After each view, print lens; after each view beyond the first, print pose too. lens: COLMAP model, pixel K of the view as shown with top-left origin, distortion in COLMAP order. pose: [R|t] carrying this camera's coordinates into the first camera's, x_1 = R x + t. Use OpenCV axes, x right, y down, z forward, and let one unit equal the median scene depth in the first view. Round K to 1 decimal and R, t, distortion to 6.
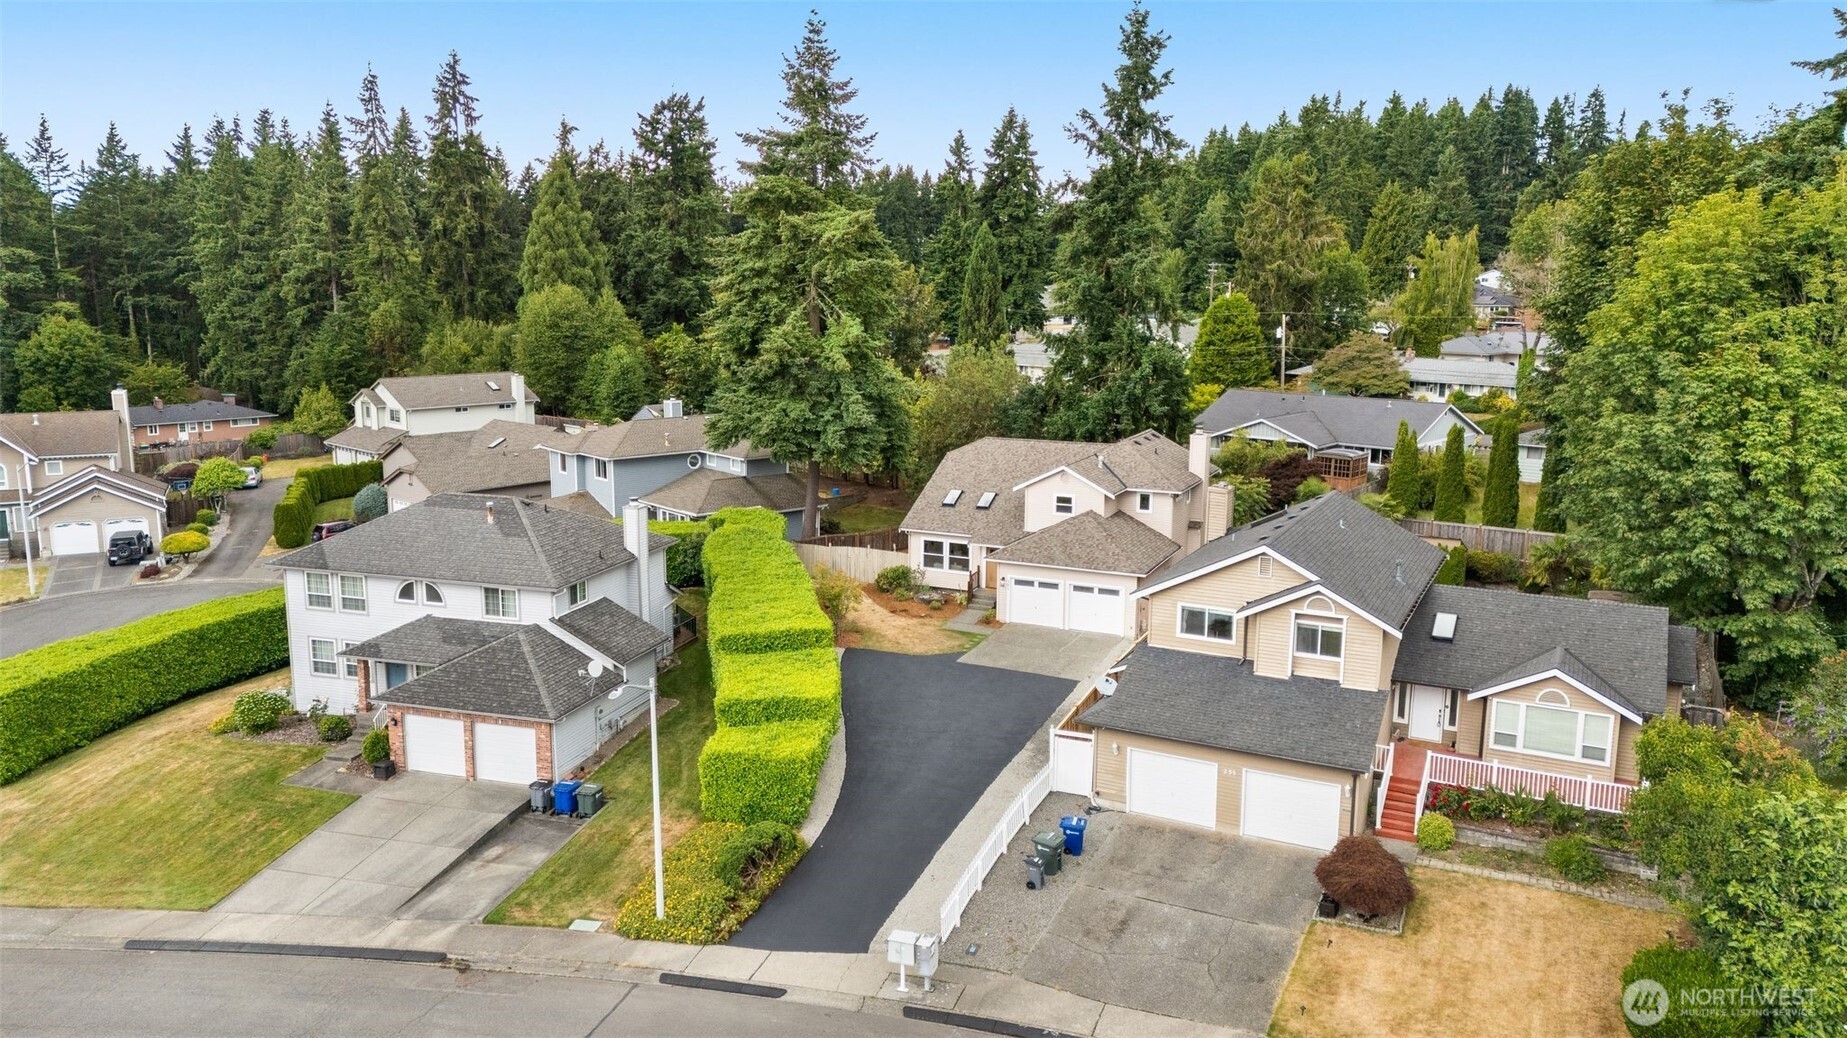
lens RADIAL K [[1348.1, 0, 923.5], [0, 1348.1, 519.0], [0, 0, 1]] dist [0.046484, 0.002126]
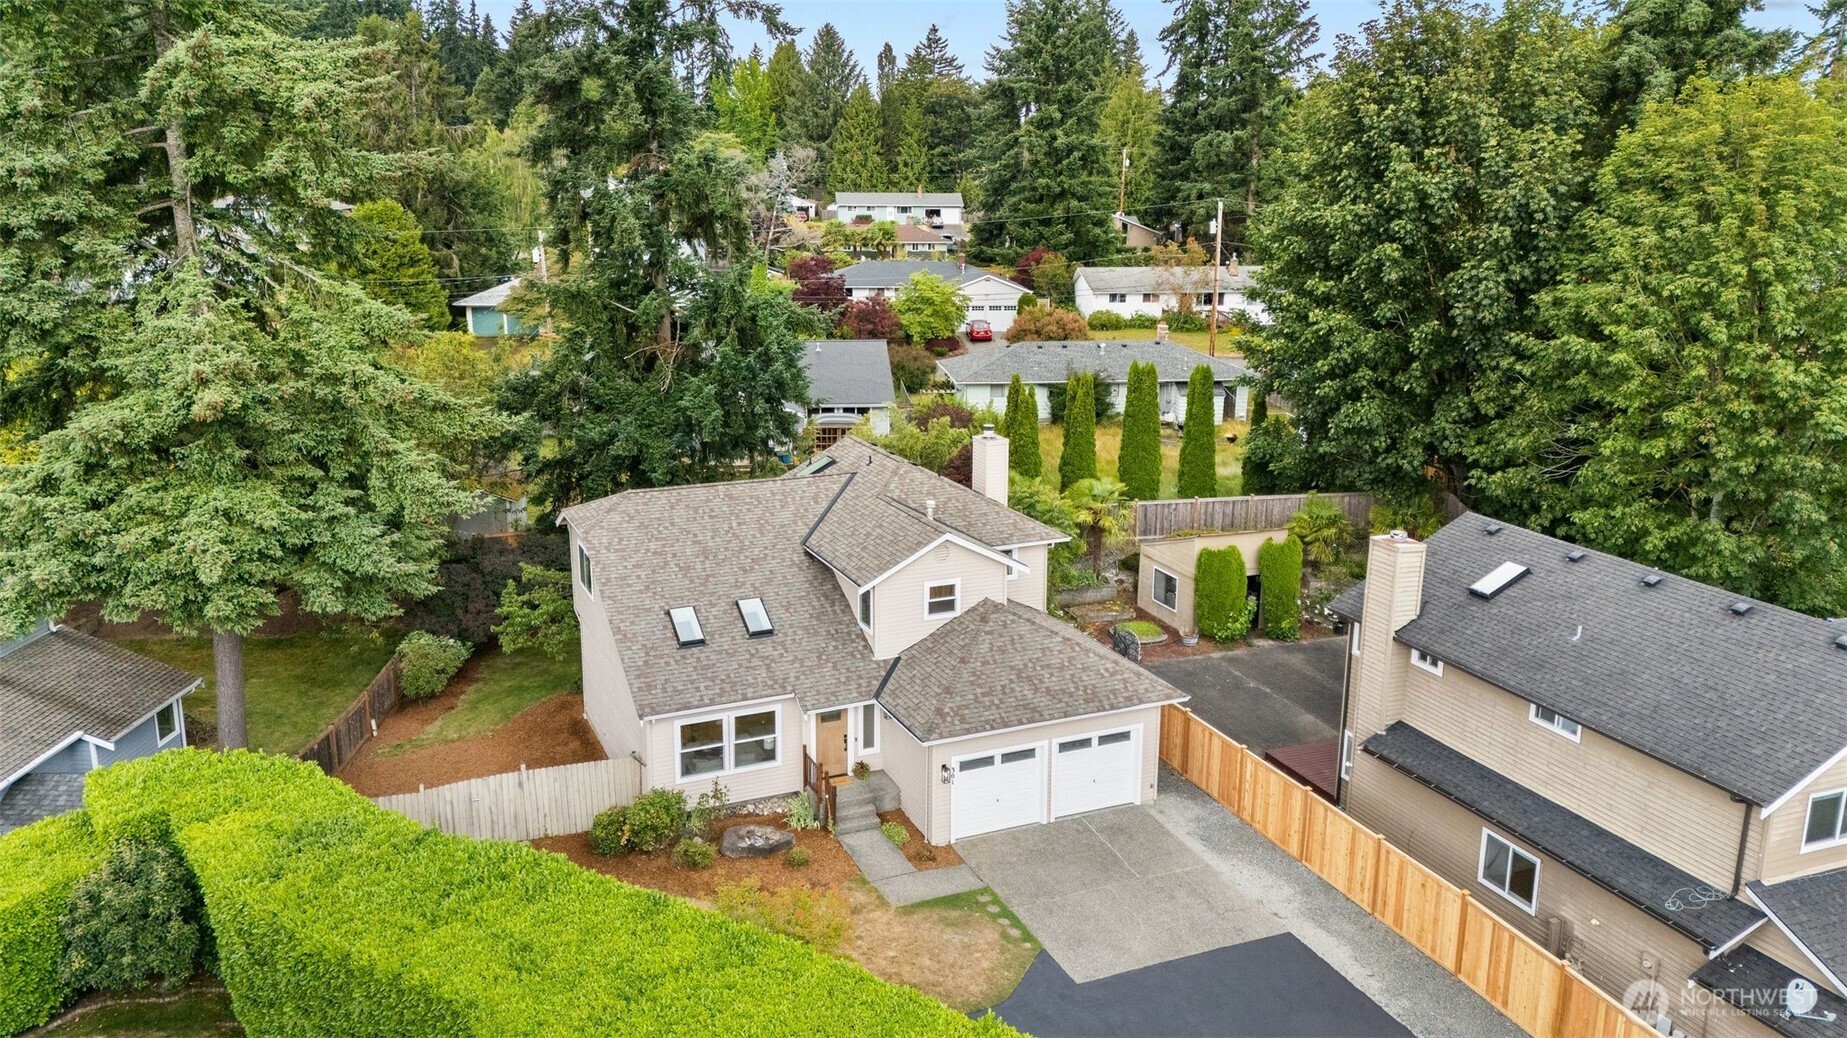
lens RADIAL K [[1392.7, 0, 923.5], [0, 1392.7, 519.0], [0, 0, 1]] dist [0.051150, 0.000365]
pose [[0.678281, -0.186845, 0.710650, -0.292795], [0.140215, 0.982271, 0.124431, -0.111452], [-0.721300, 0.015245, 0.692455, 0.584519]]
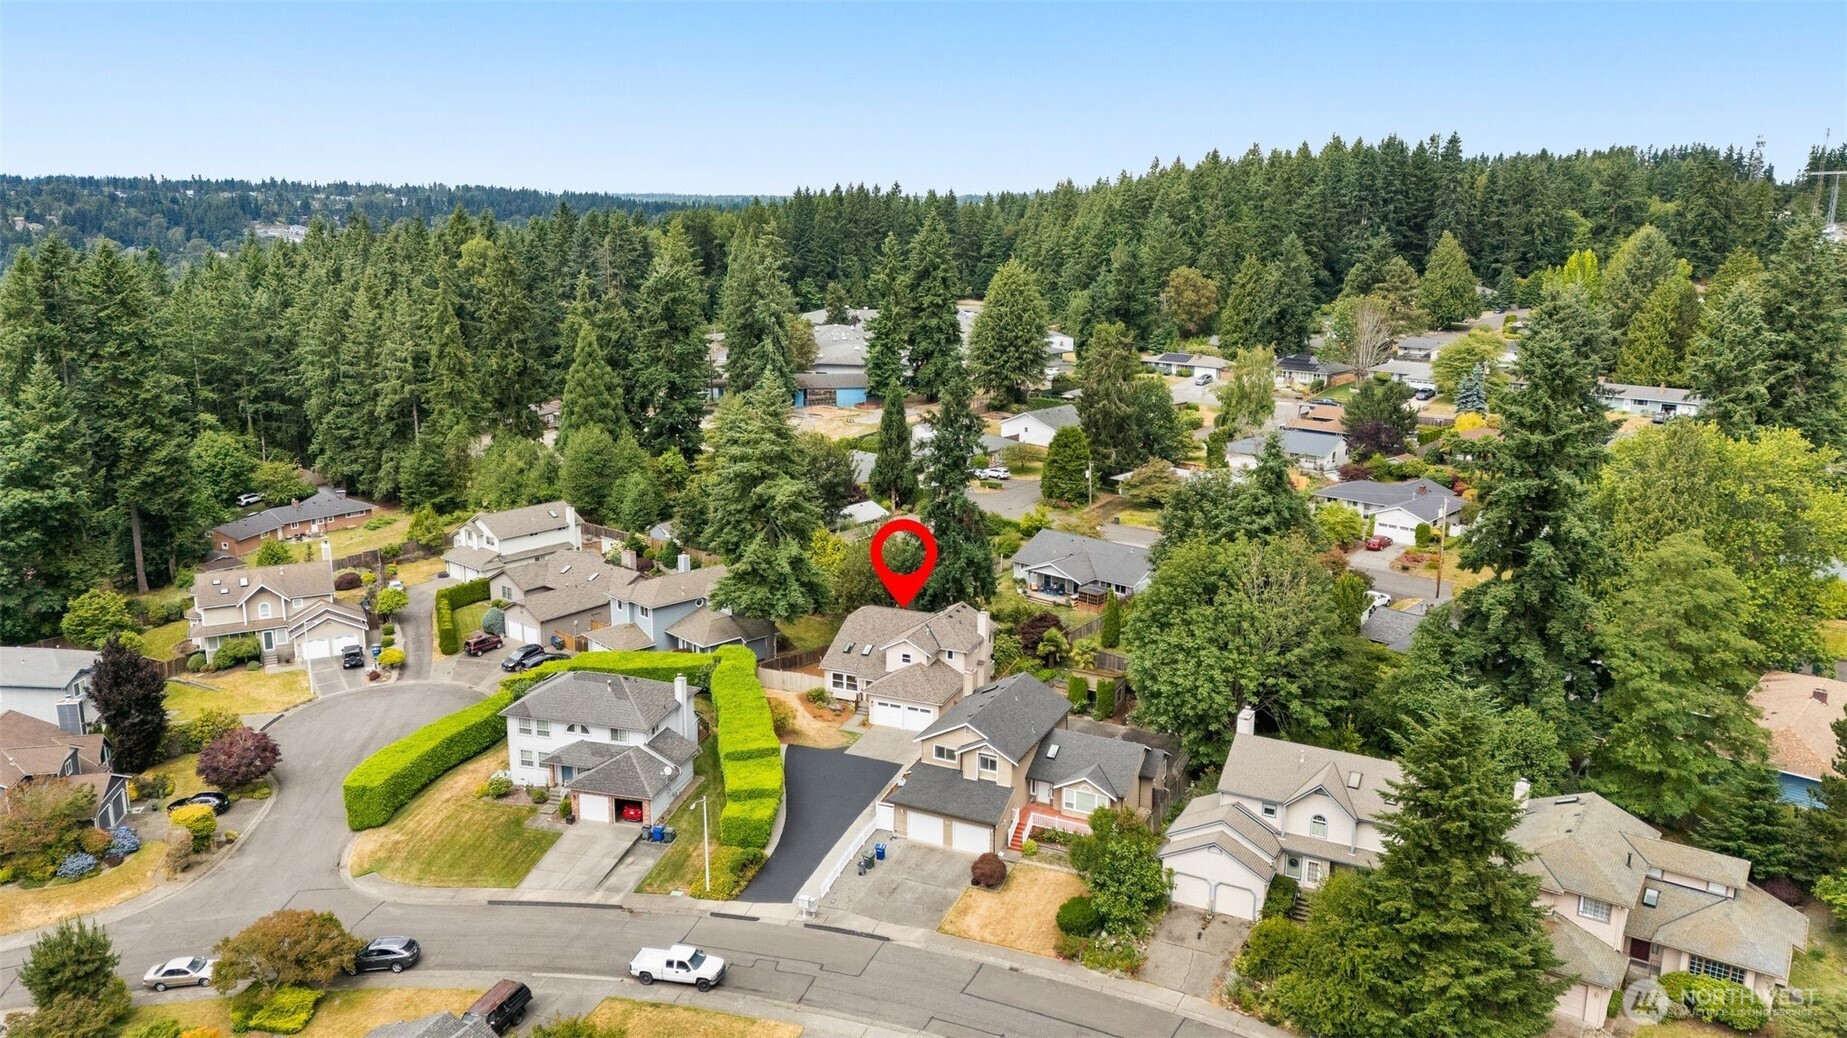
lens RADIAL K [[1311.7, 0, 923.5], [0, 1311.7, 519.0], [0, 0, 1]] dist [0.051894, -0.002482]
pose [[0.999579, -0.006737, 0.028223, 0.075335], [0.005574, 0.999140, 0.041088, -0.266602], [-0.028475, -0.040914, 0.998757, -0.772068]]
